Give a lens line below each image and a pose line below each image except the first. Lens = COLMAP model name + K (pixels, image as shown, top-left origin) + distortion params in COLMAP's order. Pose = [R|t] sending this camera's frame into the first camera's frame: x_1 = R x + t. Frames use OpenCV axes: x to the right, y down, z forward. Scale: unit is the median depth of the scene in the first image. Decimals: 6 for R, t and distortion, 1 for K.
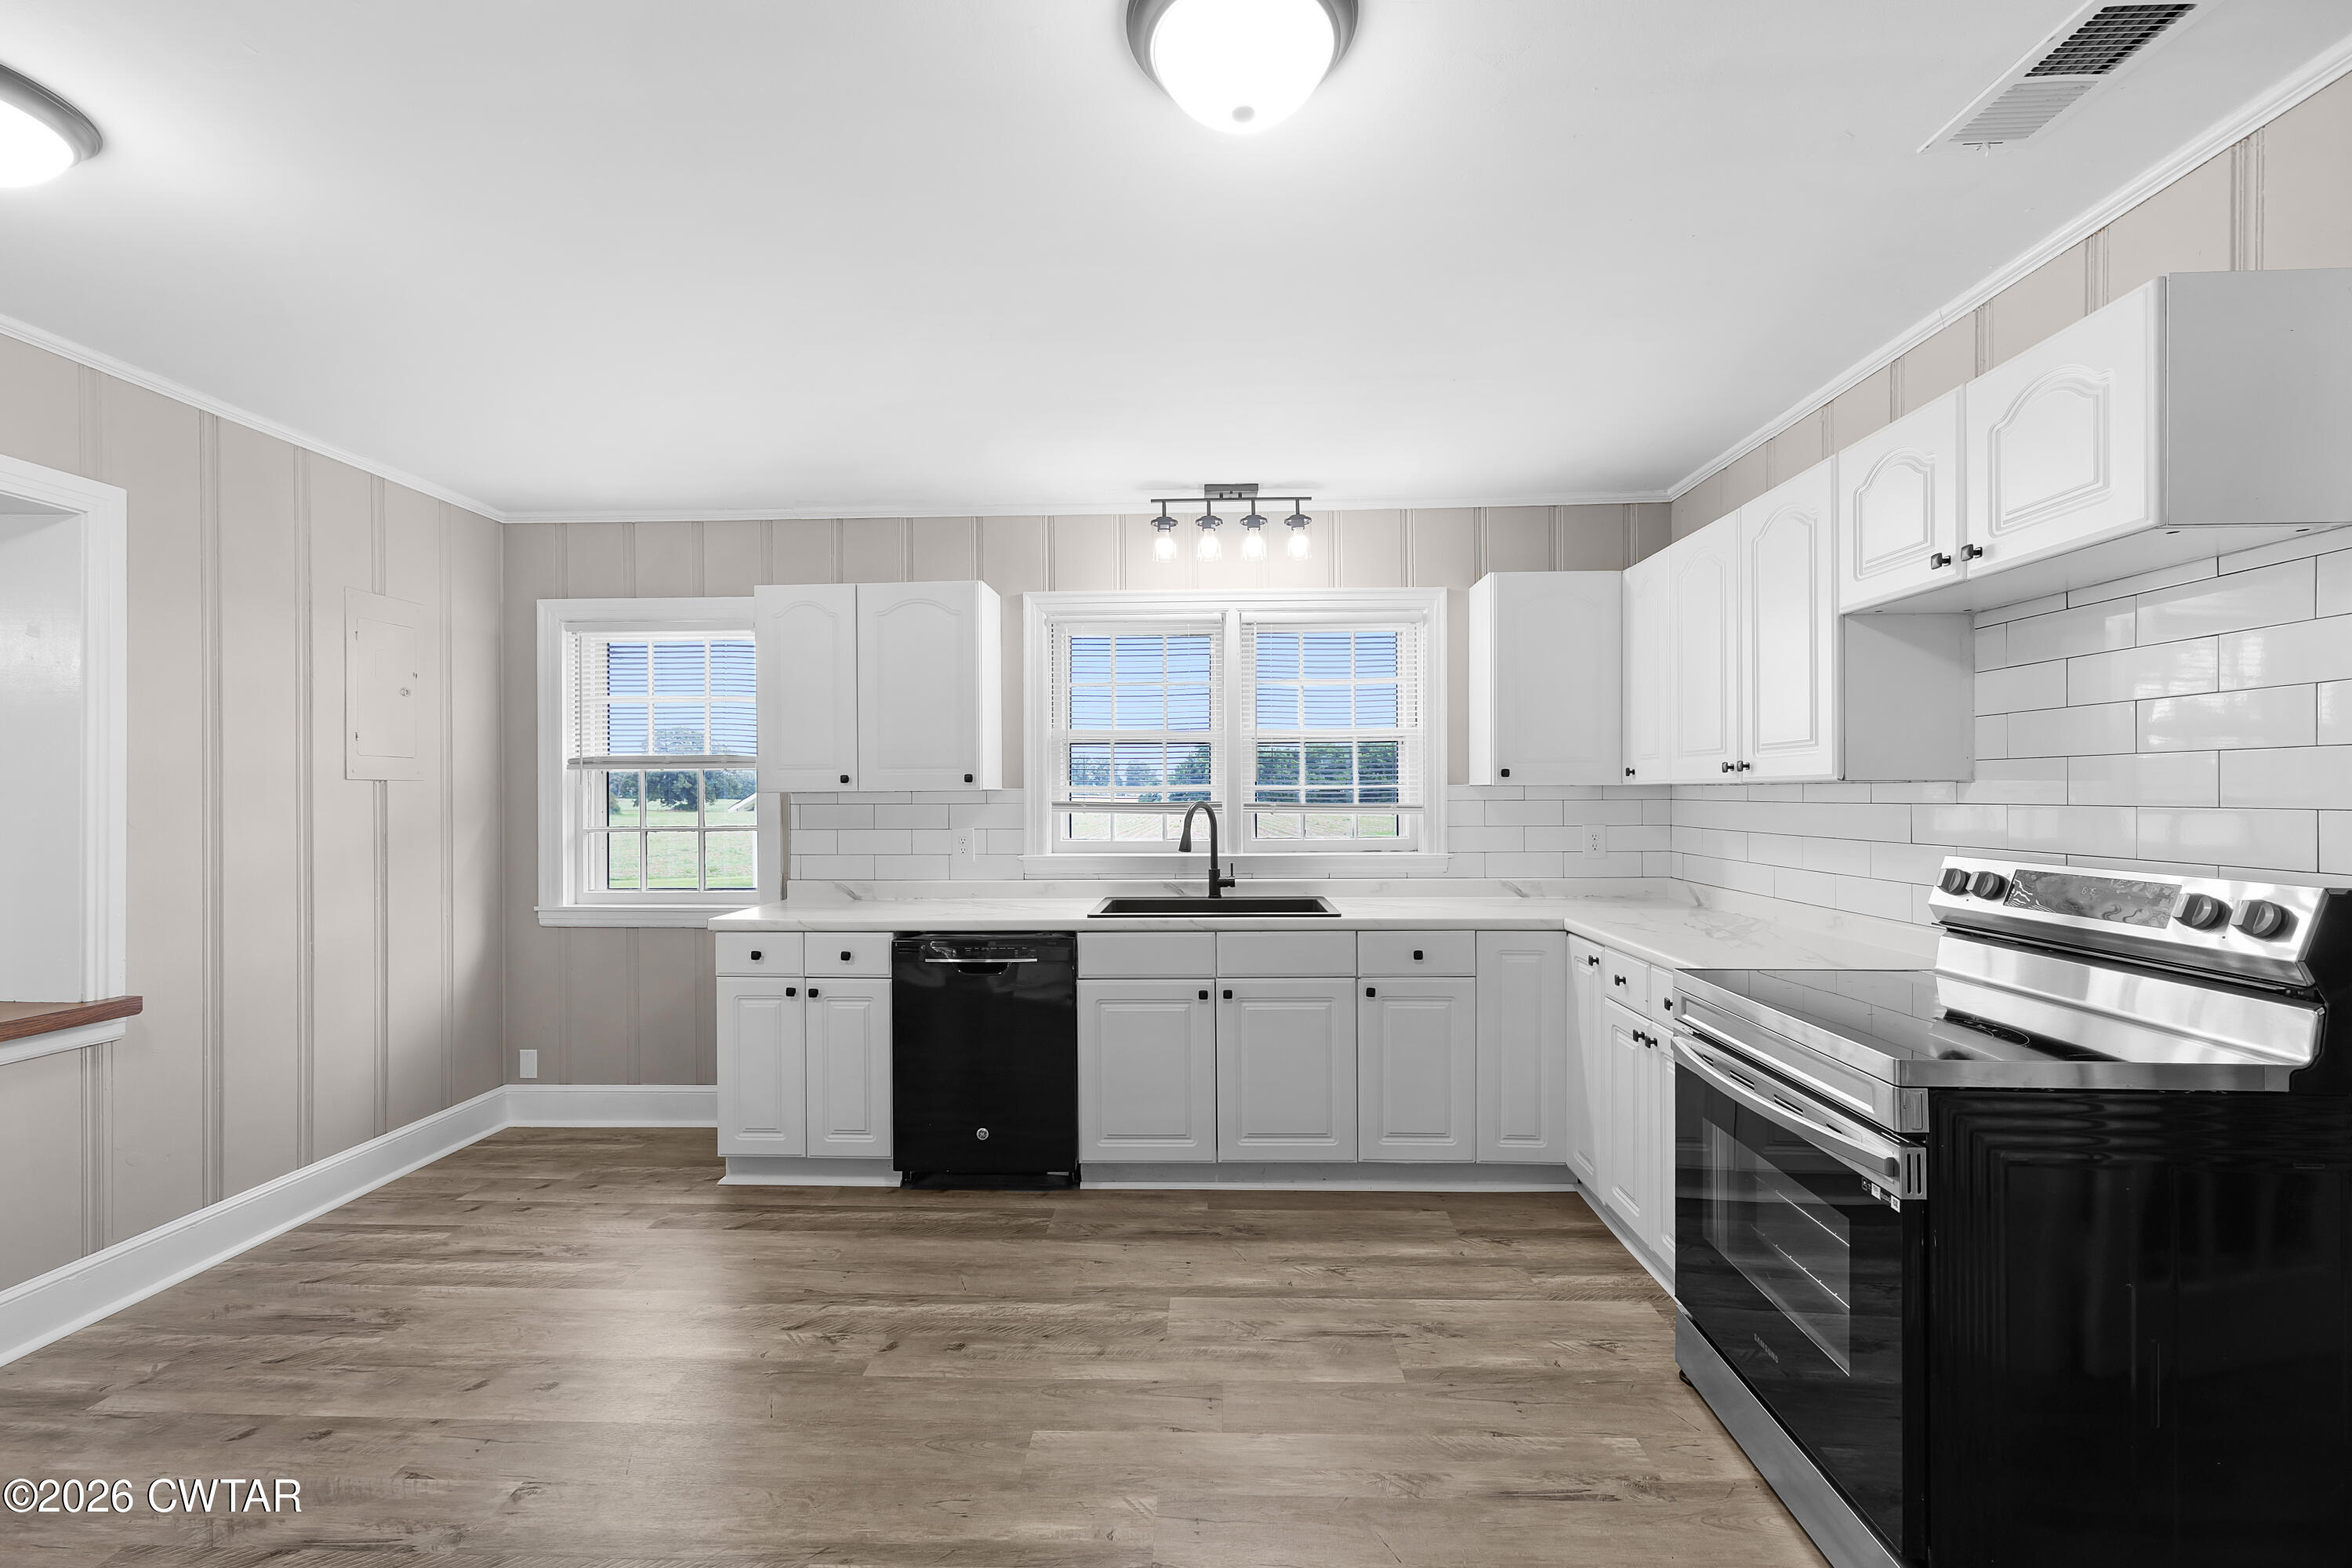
lens RADIAL K [[962.3, 0, 1188.9], [0, 962.3, 795.6], [0, 0, 1]] dist [-0.005556, 0.001801]
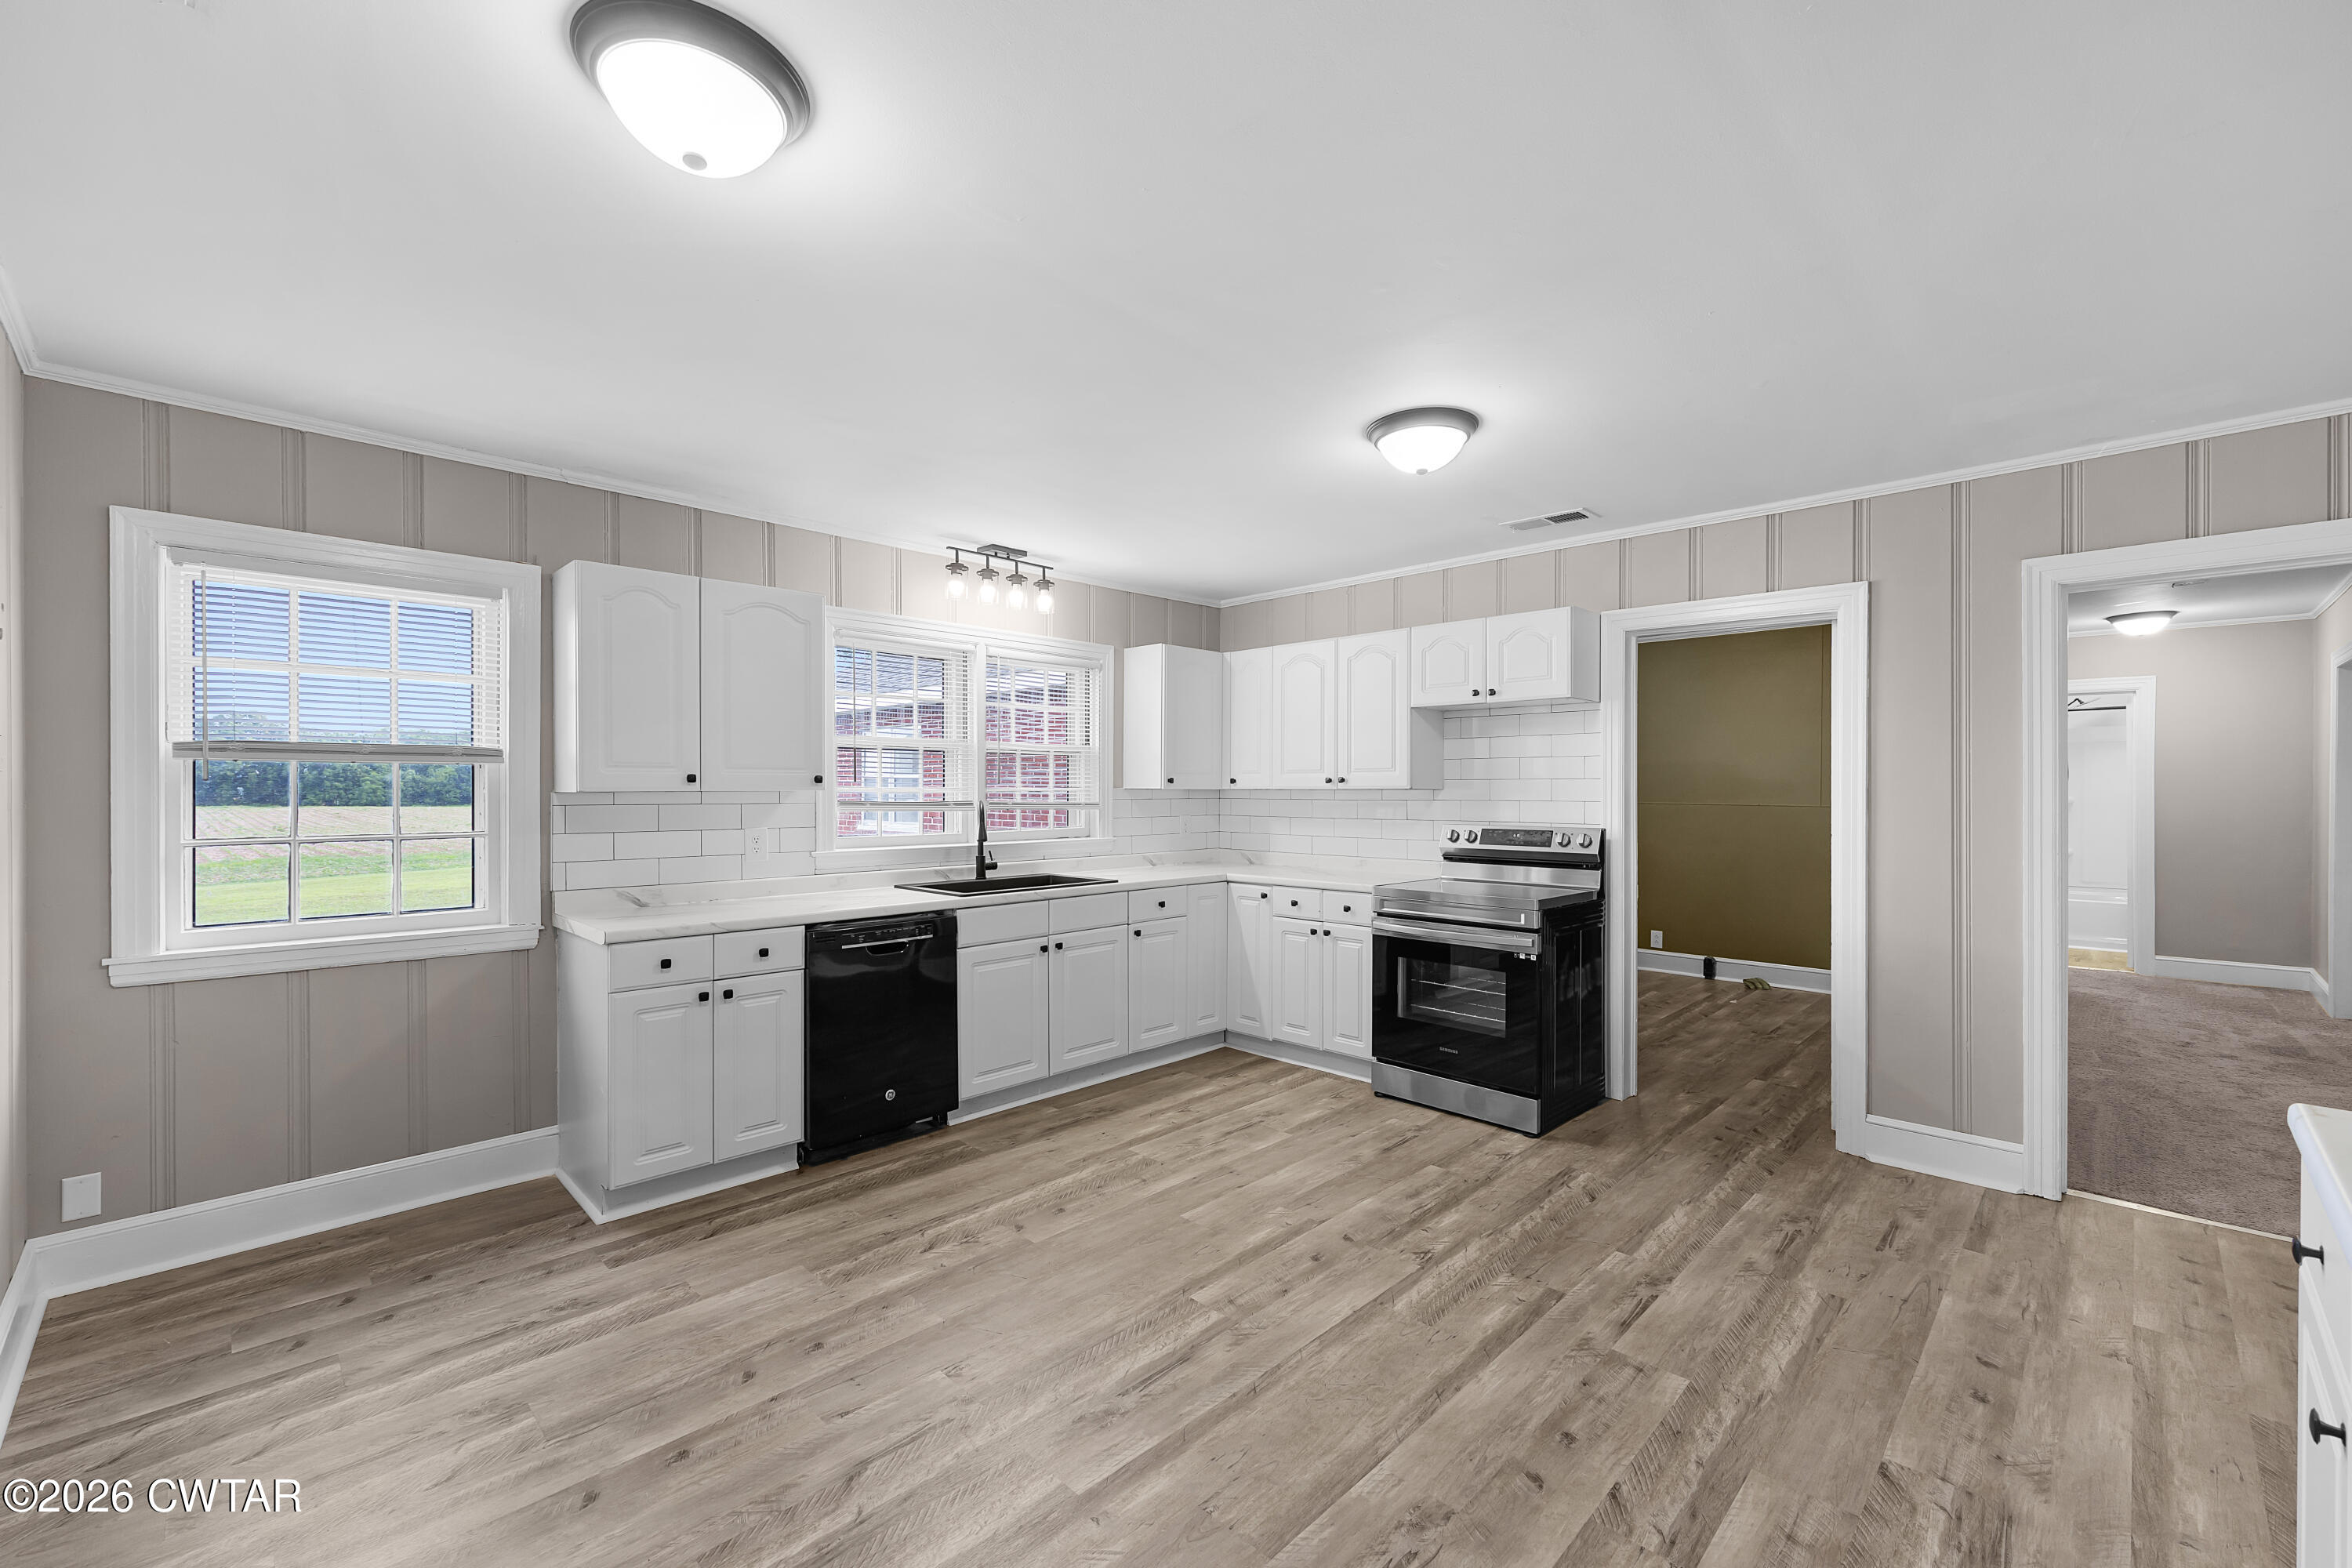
lens RADIAL K [[962.3, 0, 1189.4], [0, 962.3, 794.4], [0, 0, 1]] dist [-0.005556, 0.001801]
pose [[0.674381, 0.002020, 0.738381, -0.807215], [-0.000915, 0.999998, -0.001900, 0.000439], [-0.738383, 0.000606, 0.674381, -0.021319]]
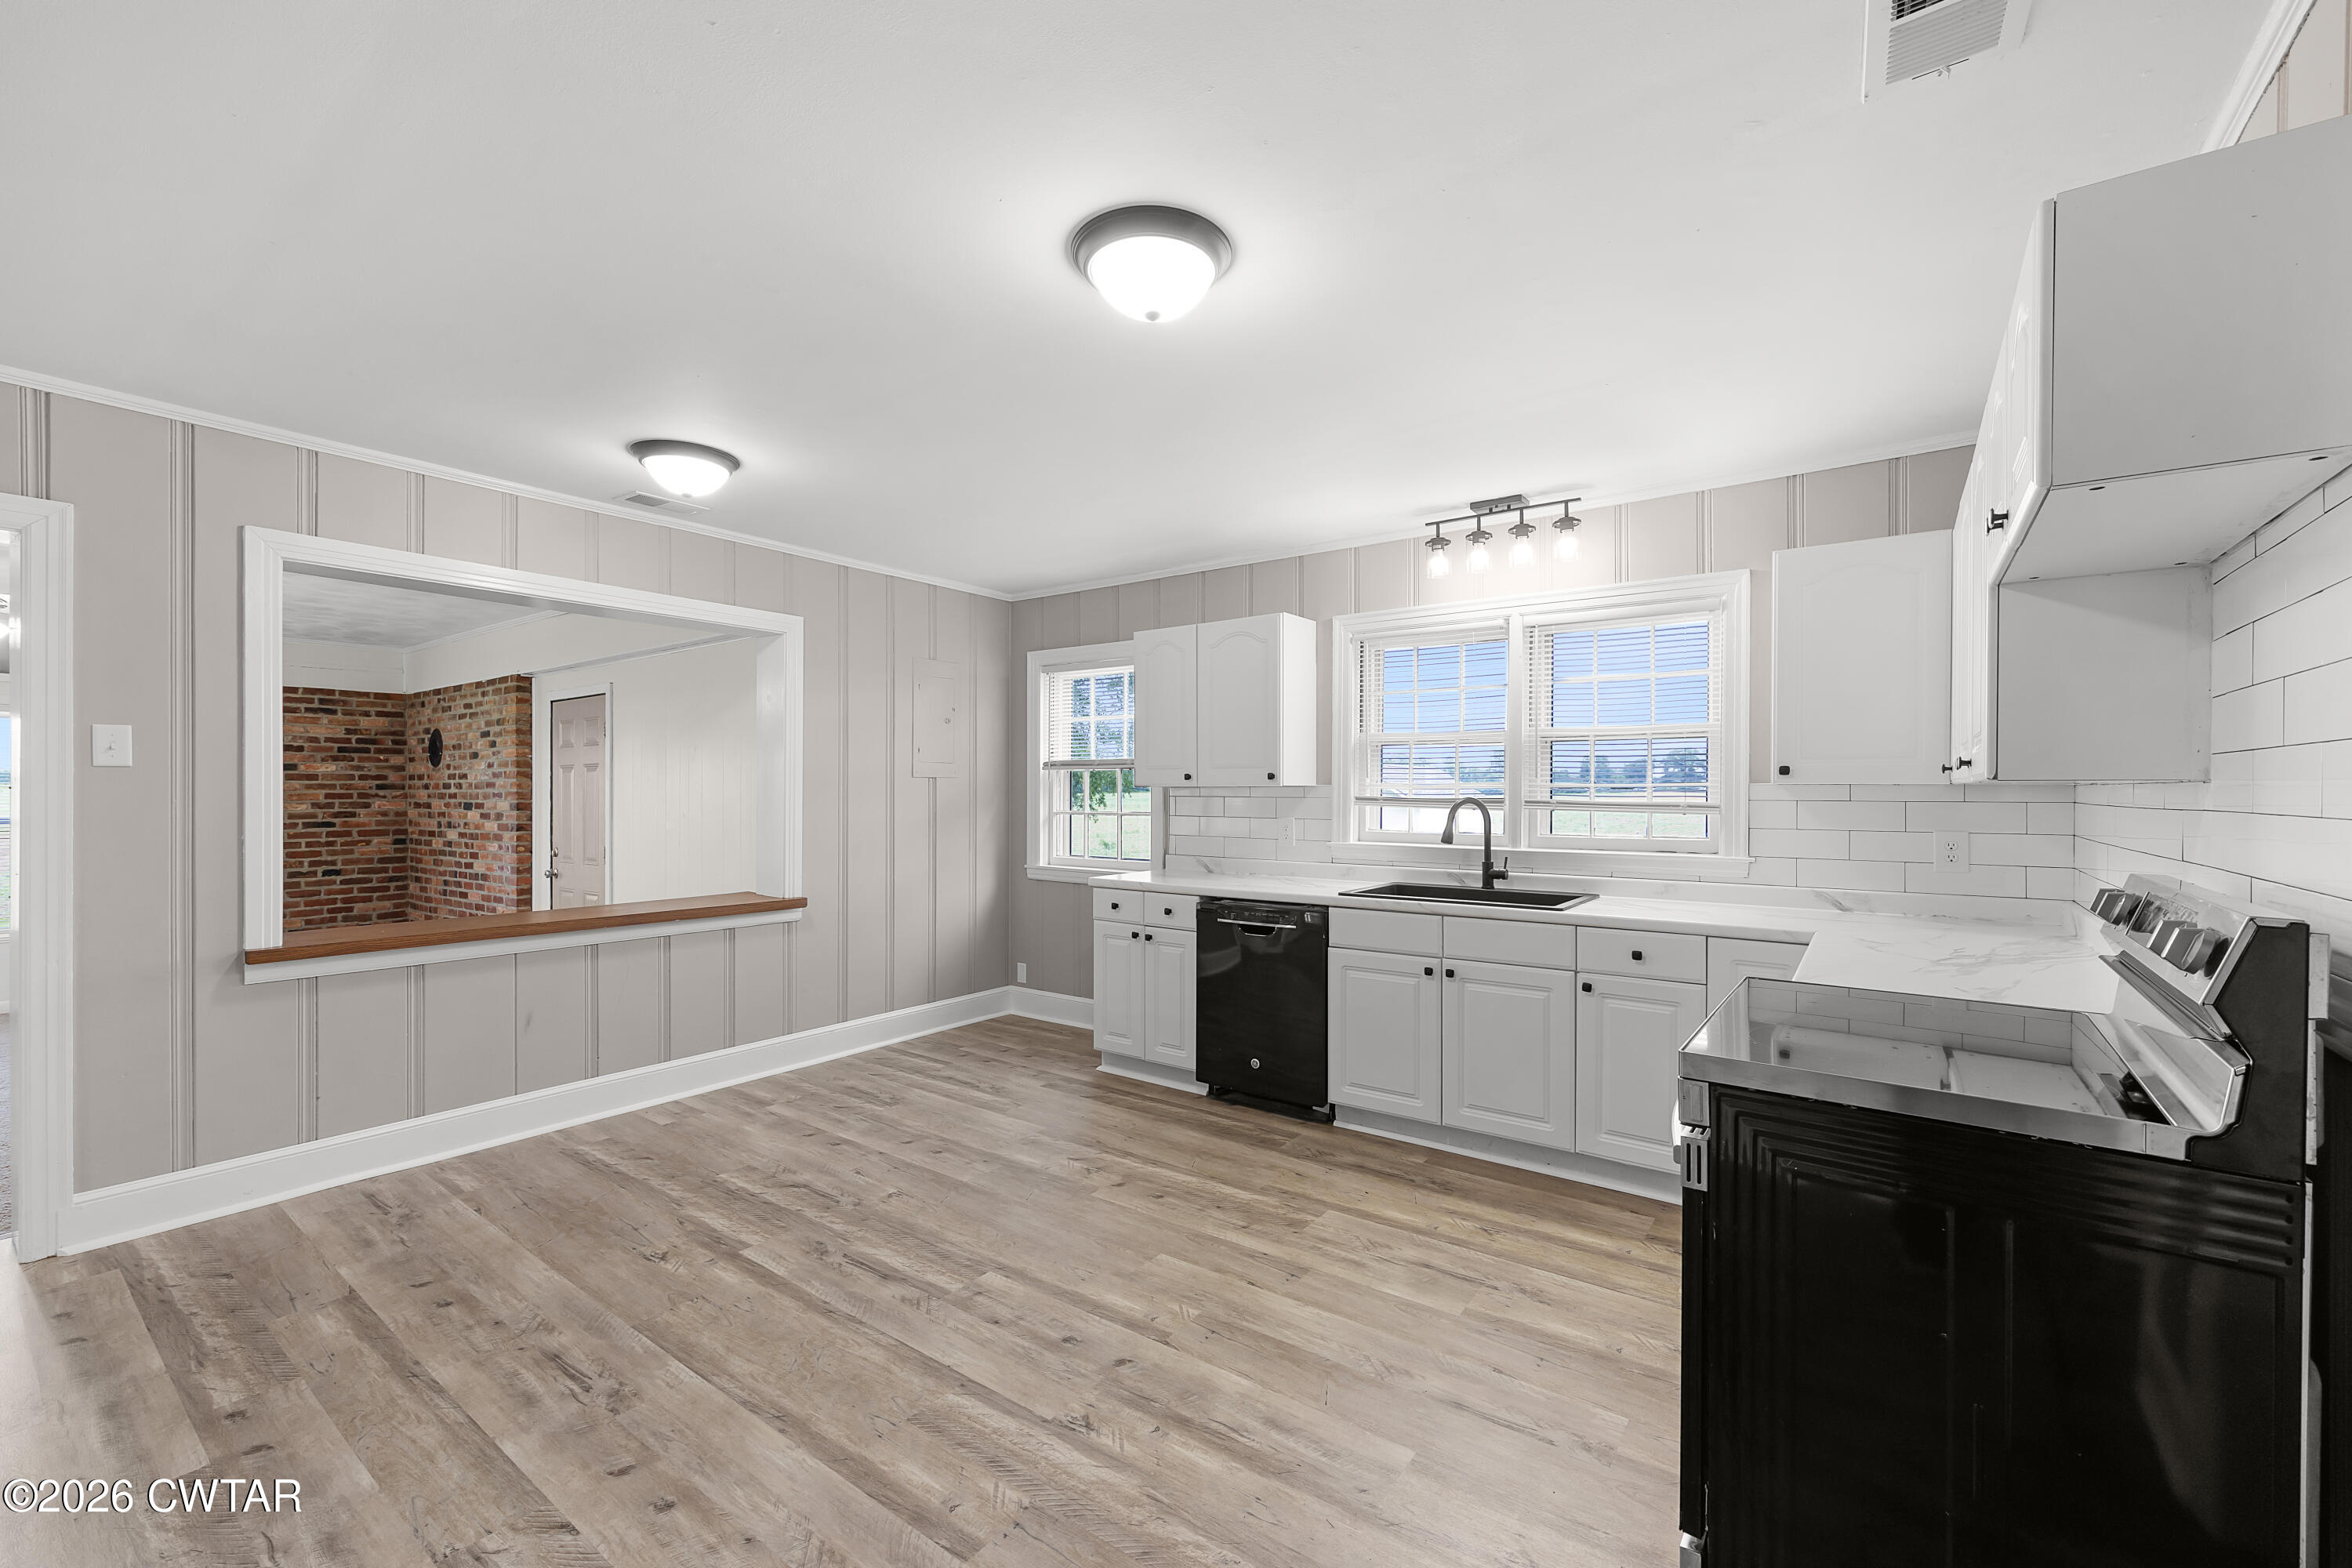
lens RADIAL K [[962.3, 0, 1187.3], [0, 962.3, 792.9], [0, 0, 1]] dist [-0.005556, 0.001801]
pose [[0.827707, 0.010216, -0.561068, 0.401869], [-0.009144, 0.999947, 0.004716, -0.001586], [0.561086, 0.001227, 0.827756, -0.073834]]
